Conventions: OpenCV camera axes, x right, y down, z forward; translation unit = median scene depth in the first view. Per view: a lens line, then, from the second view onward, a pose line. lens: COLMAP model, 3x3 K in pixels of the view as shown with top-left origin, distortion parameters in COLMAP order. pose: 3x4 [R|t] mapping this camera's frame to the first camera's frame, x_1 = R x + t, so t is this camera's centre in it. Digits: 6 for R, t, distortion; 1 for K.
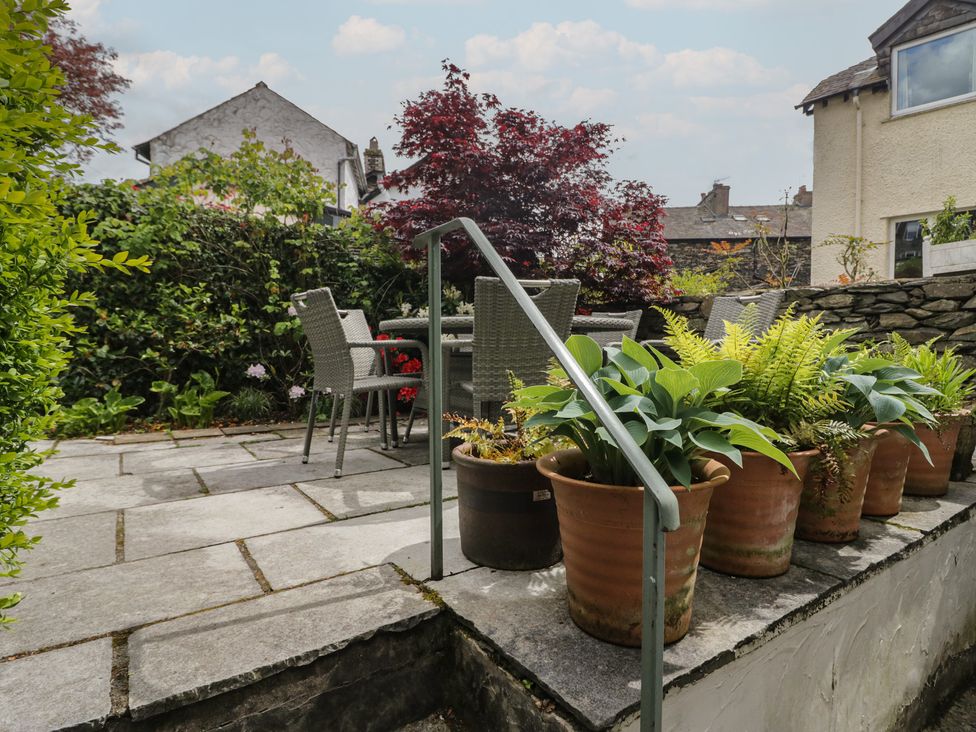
lens RADIAL K [[529.1, 0, 487.7], [0, 529.1, 365.1], [0, 0, 1]] dist [-0.012171, -0.005430]
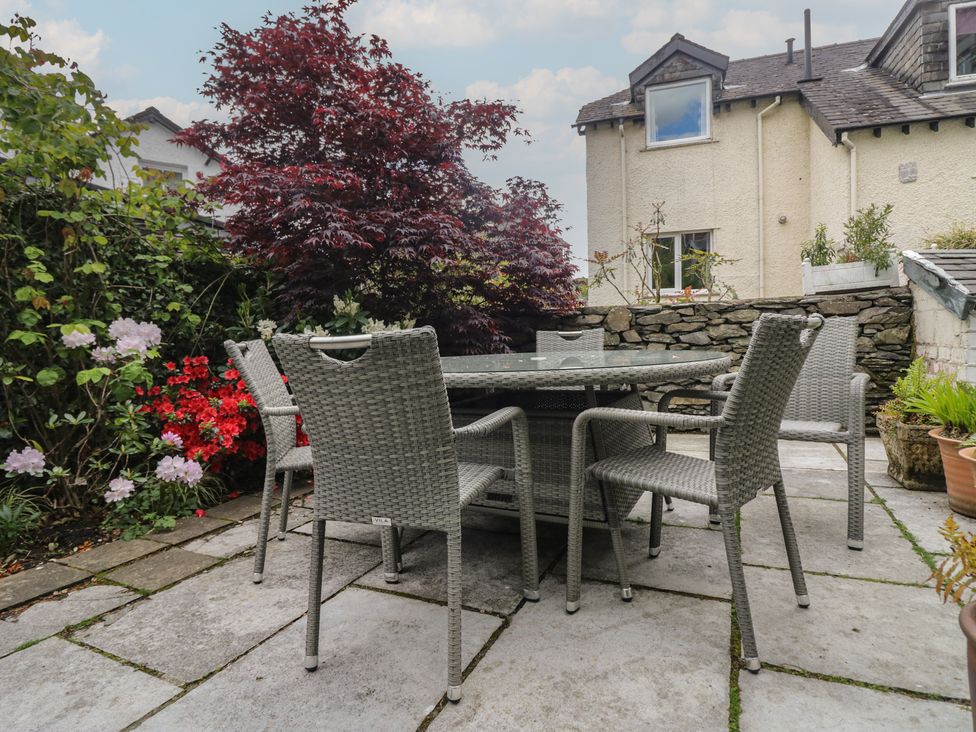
lens RADIAL K [[529.1, 0, 488.4], [0, 529.1, 364.2], [0, 0, 1]] dist [-0.012171, -0.005430]
pose [[0.868272, -0.054949, 0.493036, -0.200550], [0.052517, 0.998443, 0.018792, -0.047966], [-0.493301, 0.009576, 0.869806, 0.225452]]
